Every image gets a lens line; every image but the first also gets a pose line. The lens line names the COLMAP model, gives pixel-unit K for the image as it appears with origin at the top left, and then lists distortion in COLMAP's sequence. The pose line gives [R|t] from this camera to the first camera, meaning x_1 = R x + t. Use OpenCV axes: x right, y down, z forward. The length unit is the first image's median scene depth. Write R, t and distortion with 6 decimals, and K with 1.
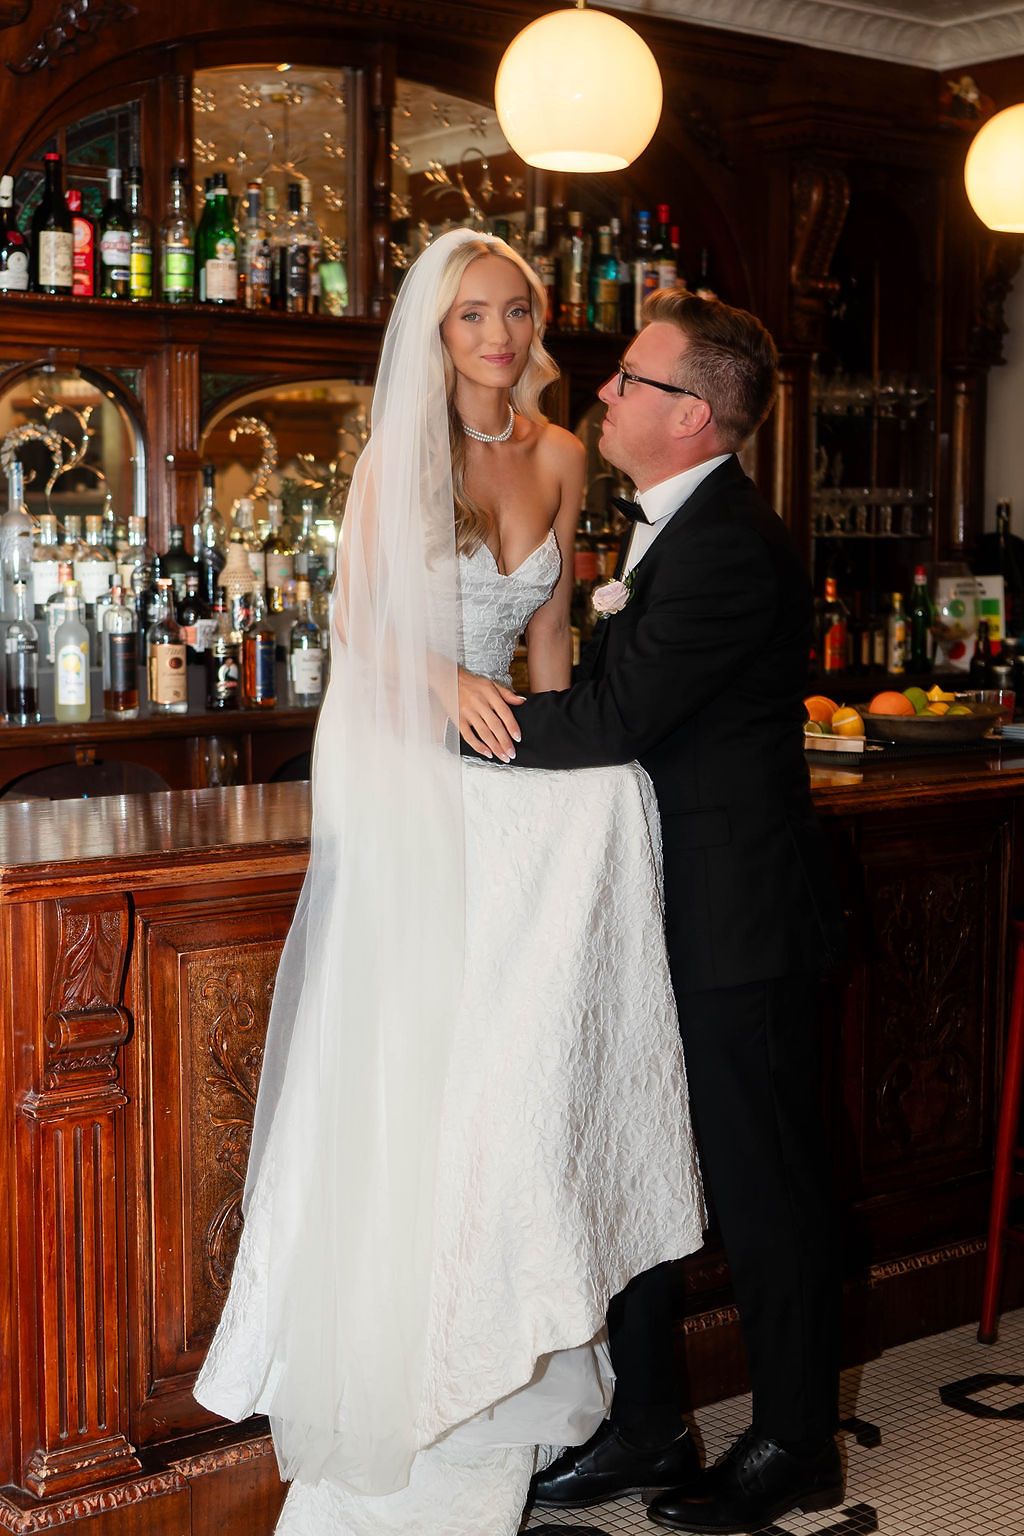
lens RADIAL K [[2374.2, 0, 537.9], [0, 2374.2, 721.0], [0, 0, 1]] dist [0.012171, 0.000000]
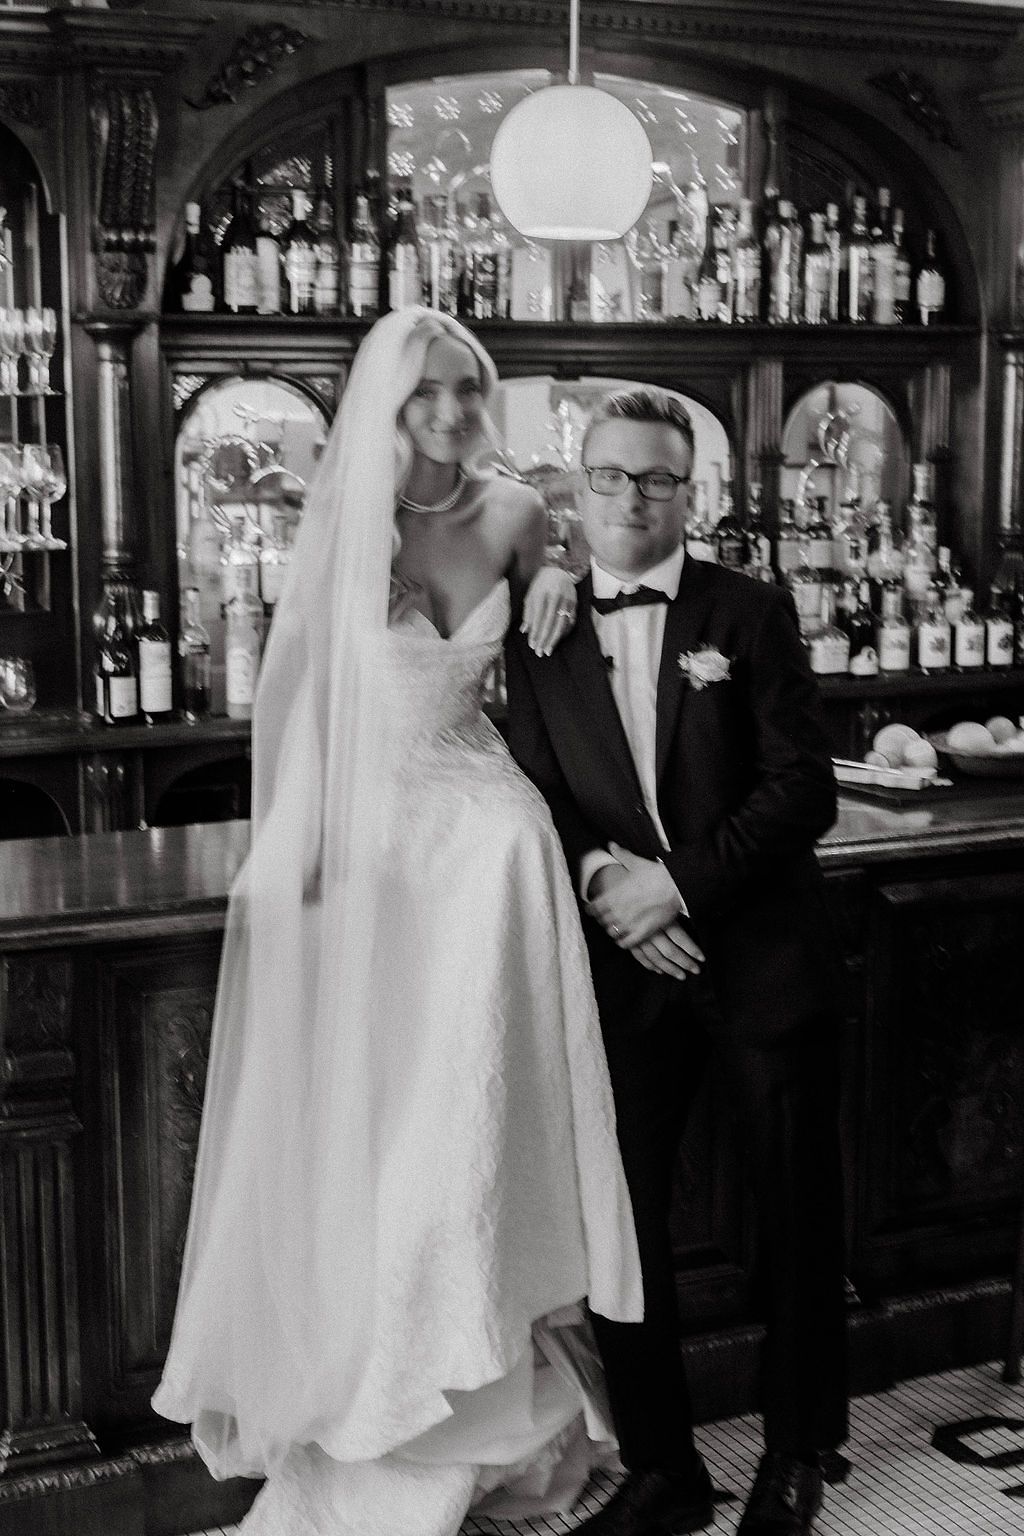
lens RADIAL K [[2374.2, 0, 517.6], [0, 2374.2, 730.0], [0, 0, 1]] dist [0.012171, 0.000000]
pose [[0.973427, 0.024008, -0.227736, 0.160096], [-0.011947, 0.998459, 0.054190, -0.051484], [0.228686, -0.050030, 0.972214, -0.011739]]
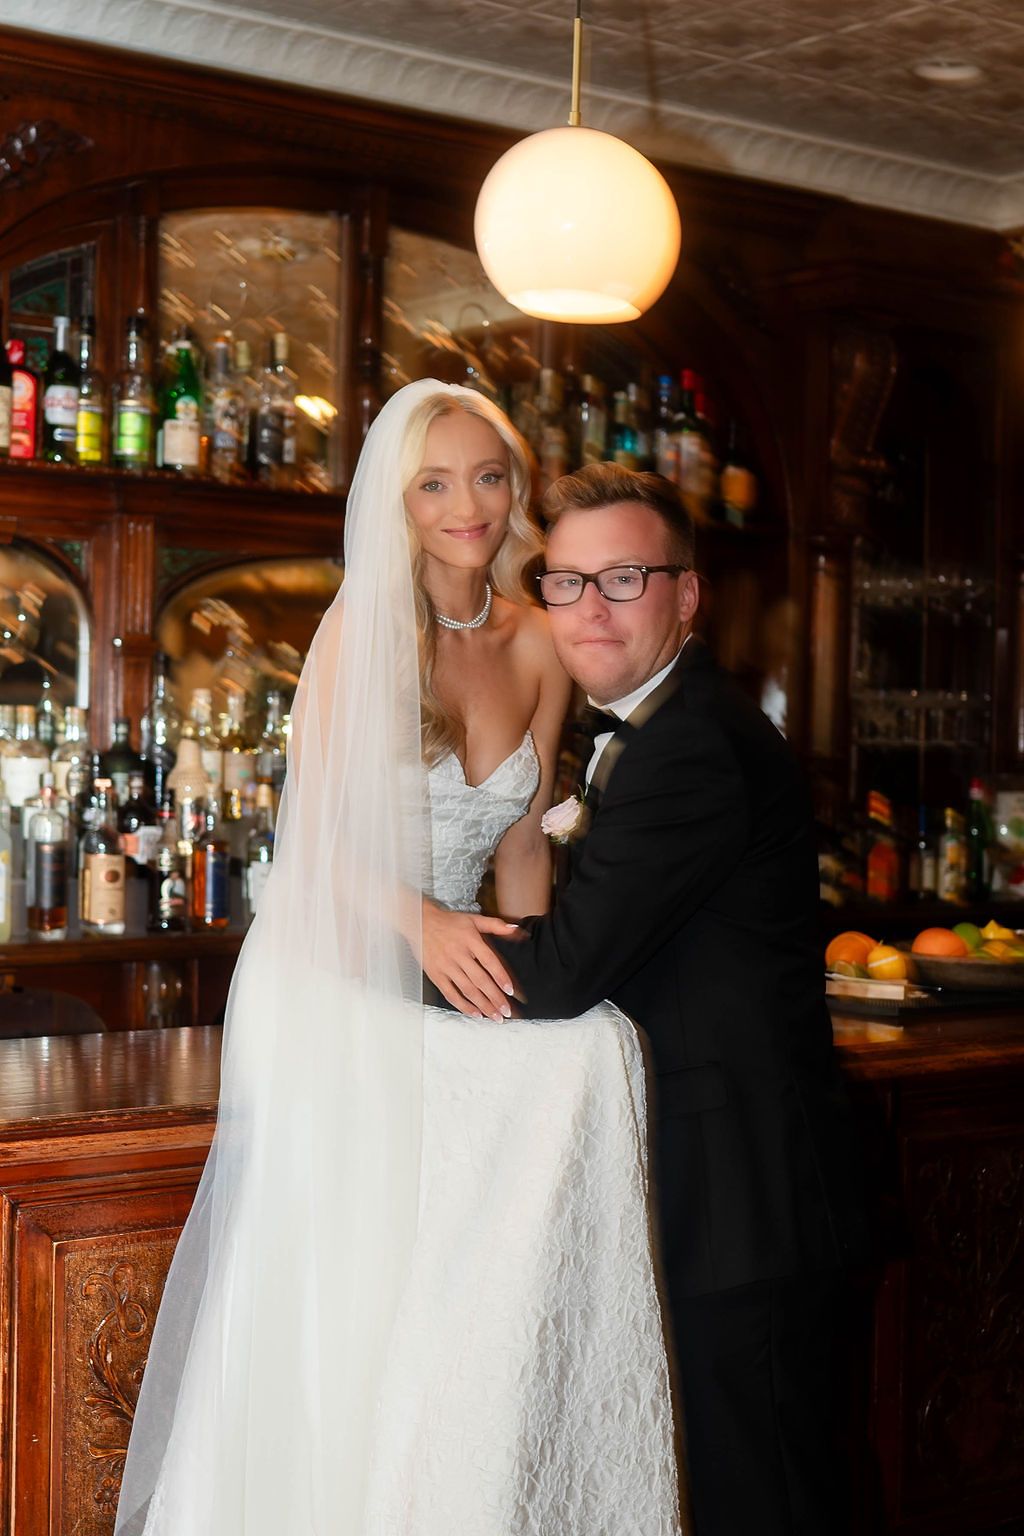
lens RADIAL K [[2514.0, 0, 503.7], [0, 2514.0, 744.2], [0, 0, 1]] dist [0.016119, 0.000000]
pose [[0.999501, 0.016116, -0.027174, 0.014209], [-0.018101, 0.997062, -0.074436, -0.006594], [0.025895, 0.074891, 0.996855, 0.080283]]
